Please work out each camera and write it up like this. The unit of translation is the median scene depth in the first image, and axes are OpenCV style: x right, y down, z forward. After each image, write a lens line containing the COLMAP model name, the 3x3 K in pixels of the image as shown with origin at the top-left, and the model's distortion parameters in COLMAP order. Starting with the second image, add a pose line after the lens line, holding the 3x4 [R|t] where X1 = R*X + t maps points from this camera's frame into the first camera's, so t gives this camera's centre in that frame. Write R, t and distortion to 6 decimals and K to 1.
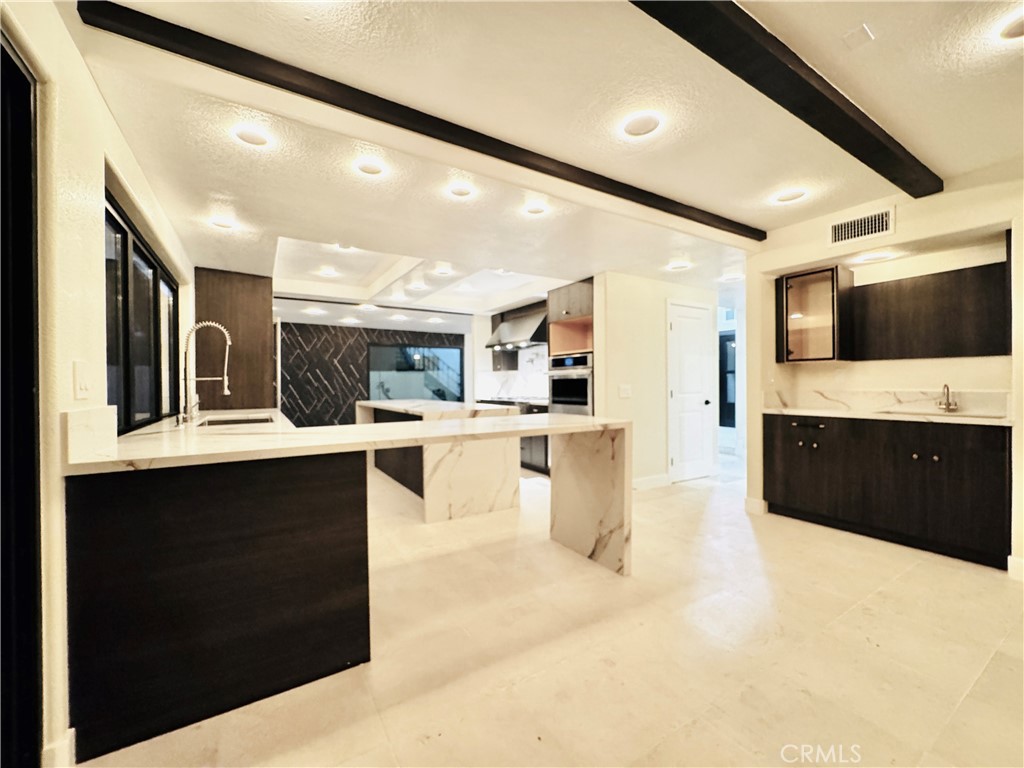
lens RADIAL K [[413.6, 0, 512.0], [0, 413.6, 384.0], [0, 0, 1]] dist [-0.008311, 0.000036]
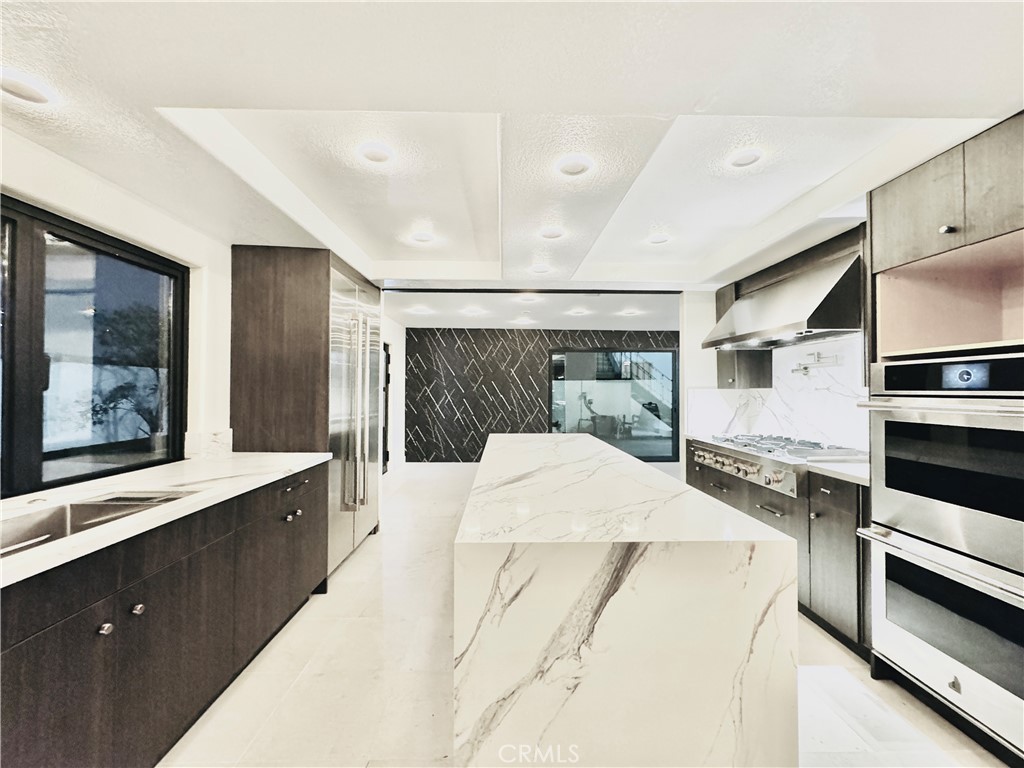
lens RADIAL K [[408.8, 0, 512.0], [0, 408.8, 384.0], [0, 0, 1]] dist [-0.002268, -0.000044]
pose [[0.860756, 0.004359, -0.508999, -0.005408], [-0.011071, 0.999887, -0.010158, -0.029130], [0.508898, 0.014378, 0.860707, 0.393971]]
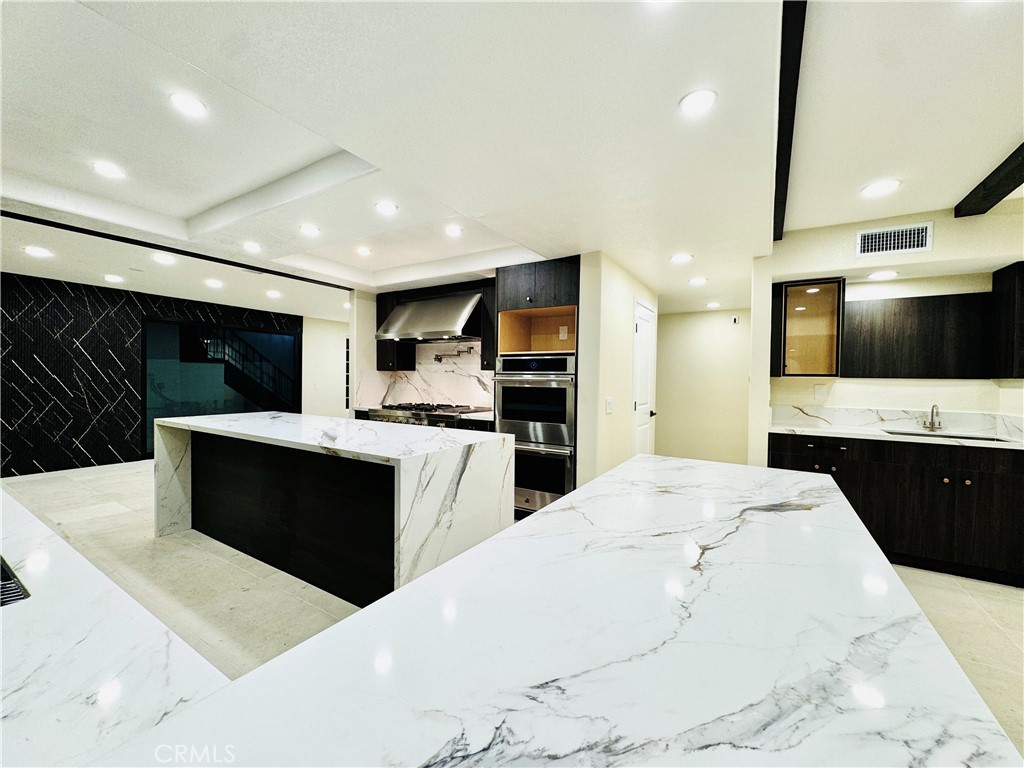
lens RADIAL K [[408.8, 0, 512.0], [0, 408.8, 384.0], [0, 0, 1]] dist [-0.002268, -0.000044]
pose [[0.896502, 0.014735, 0.442795, -0.166927], [-0.021055, 0.999734, 0.009361, -0.018384], [-0.442540, -0.017715, 0.896574, 0.253852]]
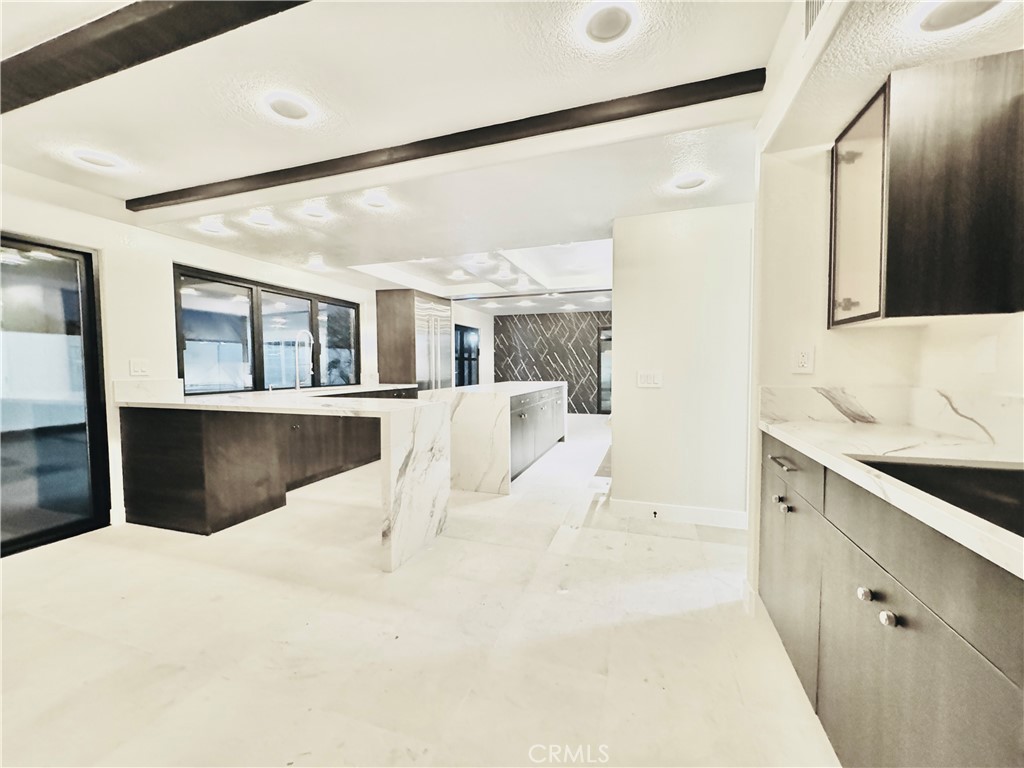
lens RADIAL K [[411.5, 0, 512.0], [0, 411.5, 384.0], [0, 0, 1]] dist [-0.002698, -0.000020]
pose [[0.638597, 0.037677, -0.768618, 0.454938], [0.000603, 0.998776, 0.049460, -0.006496], [0.769541, -0.032048, 0.637793, 0.242836]]
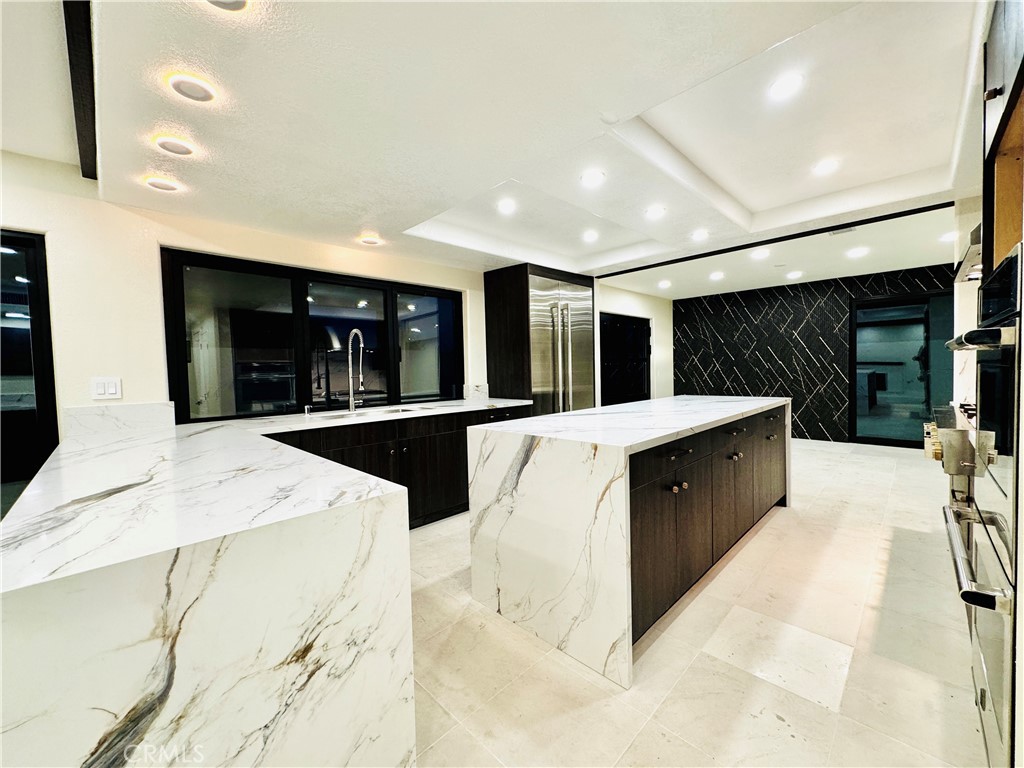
lens RADIAL K [[409.8, 0, 512.0], [0, 409.8, 384.0], [0, 0, 1]] dist [-0.001842, -0.000020]
pose [[0.228027, 0.038077, -0.972910, 0.225431], [0.023552, 0.998727, 0.044608, -0.014402], [0.973370, -0.033086, 0.226840, 0.489534]]
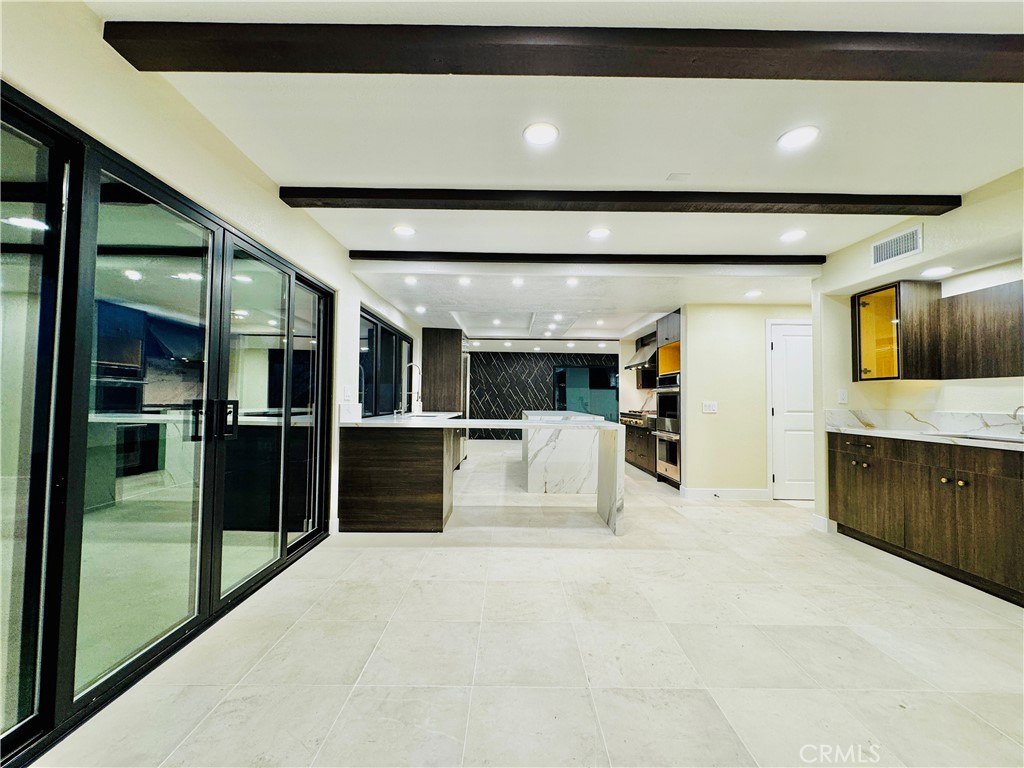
lens RADIAL K [[408.8, 0, 512.0], [0, 408.8, 384.0], [0, 0, 1]] dist [-0.002268, -0.000044]
pose [[0.851040, -0.002622, -0.525094, 0.270089], [-0.017570, 0.999285, -0.033466, 0.000496], [0.524806, 0.037707, 0.850386, -0.150844]]
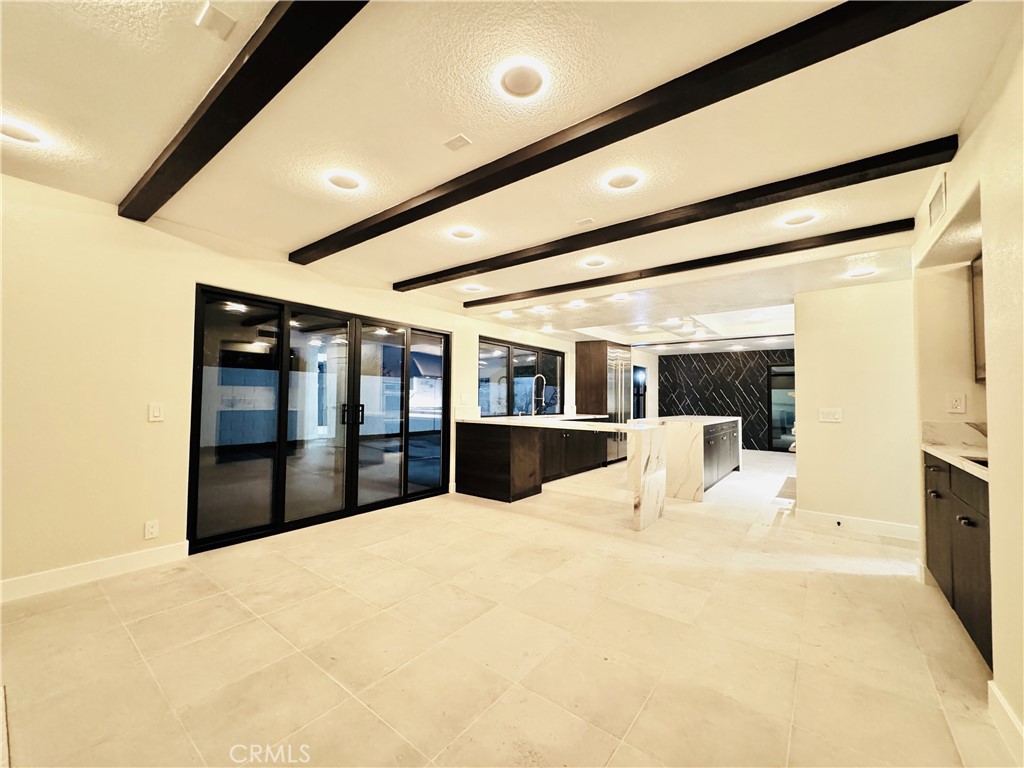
lens RADIAL K [[409.8, 0, 512.0], [0, 409.8, 384.0], [0, 0, 1]] dist [-0.001842, -0.000020]
pose [[0.351324, -0.022405, -0.935986, 0.595836], [-0.014775, 0.999456, -0.029470, -0.010127], [0.936137, 0.024183, 0.350802, 0.009581]]
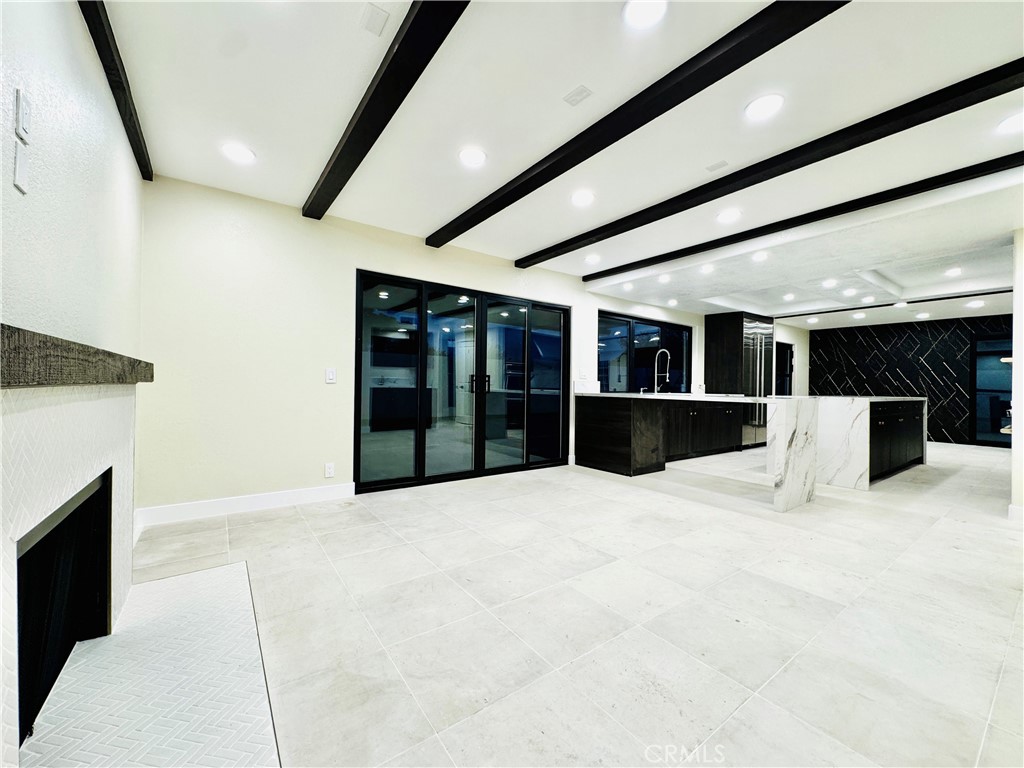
lens RADIAL K [[408.5, 0, 511.7], [0, 408.5, 385.2], [0, 0, 1]] dist [-0.000653, -0.000113]
pose [[0.071886, 0.006945, -0.997389, 0.603443], [-0.015973, 0.999856, 0.005811, 0.019147], [0.997285, 0.015513, 0.071986, 0.005733]]
